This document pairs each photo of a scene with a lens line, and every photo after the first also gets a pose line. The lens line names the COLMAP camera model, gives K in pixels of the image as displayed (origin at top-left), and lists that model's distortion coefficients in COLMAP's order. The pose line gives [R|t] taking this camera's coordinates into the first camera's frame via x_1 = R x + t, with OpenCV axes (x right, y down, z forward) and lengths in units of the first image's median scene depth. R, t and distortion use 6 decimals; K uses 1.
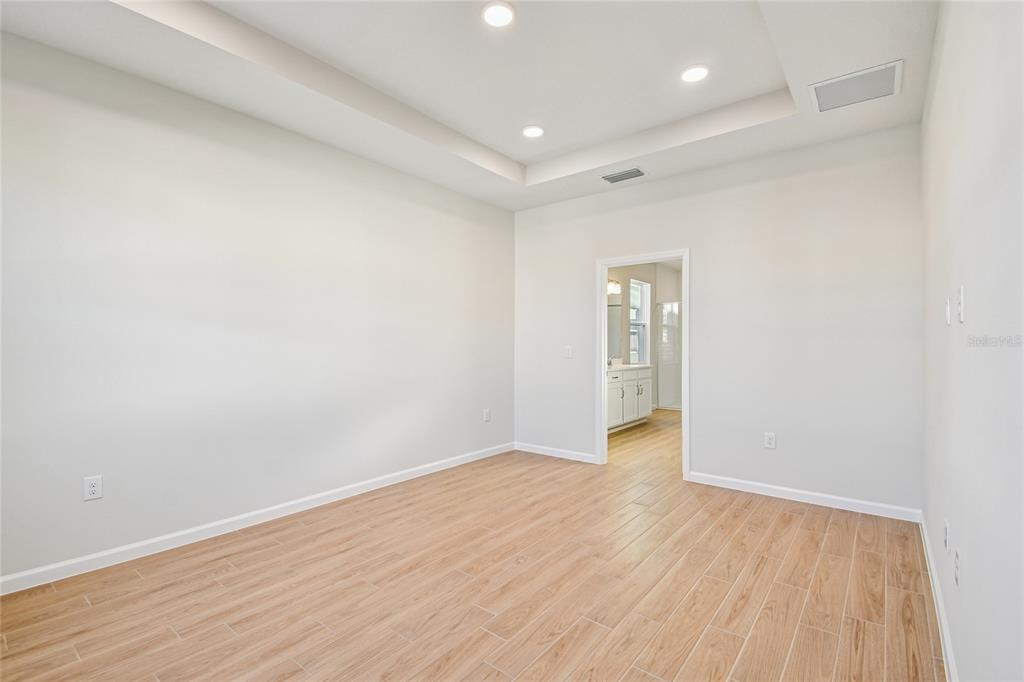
lens RADIAL K [[467.2, 0, 511.4], [0, 467.2, 325.9], [0, 0, 1]] dist [-0.000355, -0.000139]
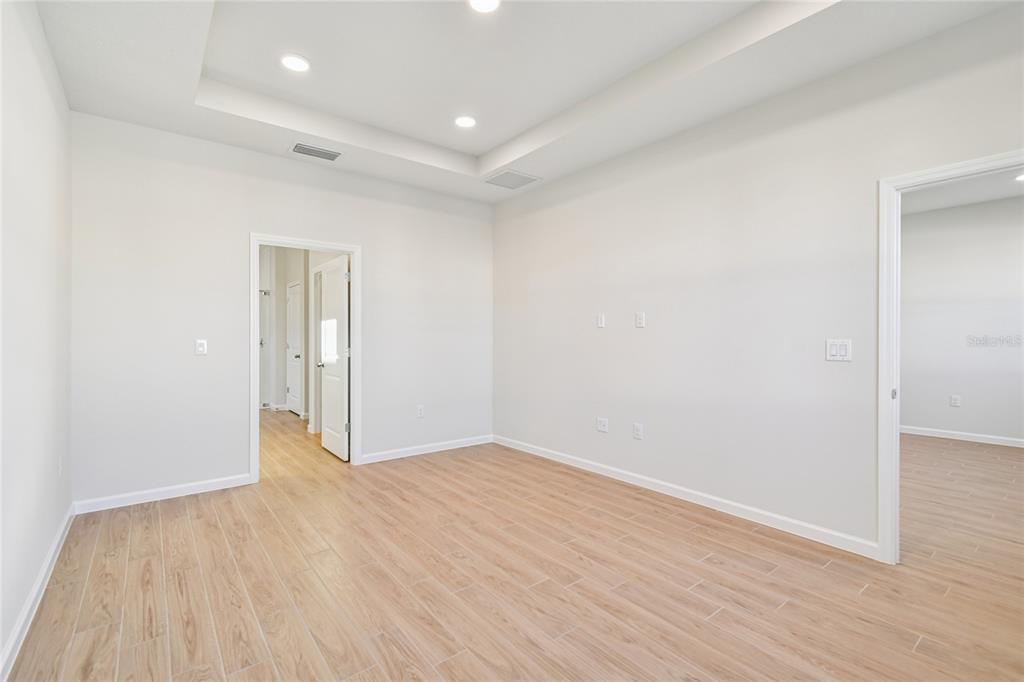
lens RADIAL K [[462.6, 0, 516.2], [0, 462.6, 327.9], [0, 0, 1]] dist [0.043387, -0.023669]
pose [[0.222101, 0.013868, 0.974925, -0.760176], [-0.040838, 0.999154, -0.004909, 0.012517], [-0.974168, -0.038724, 0.222479, 0.552204]]
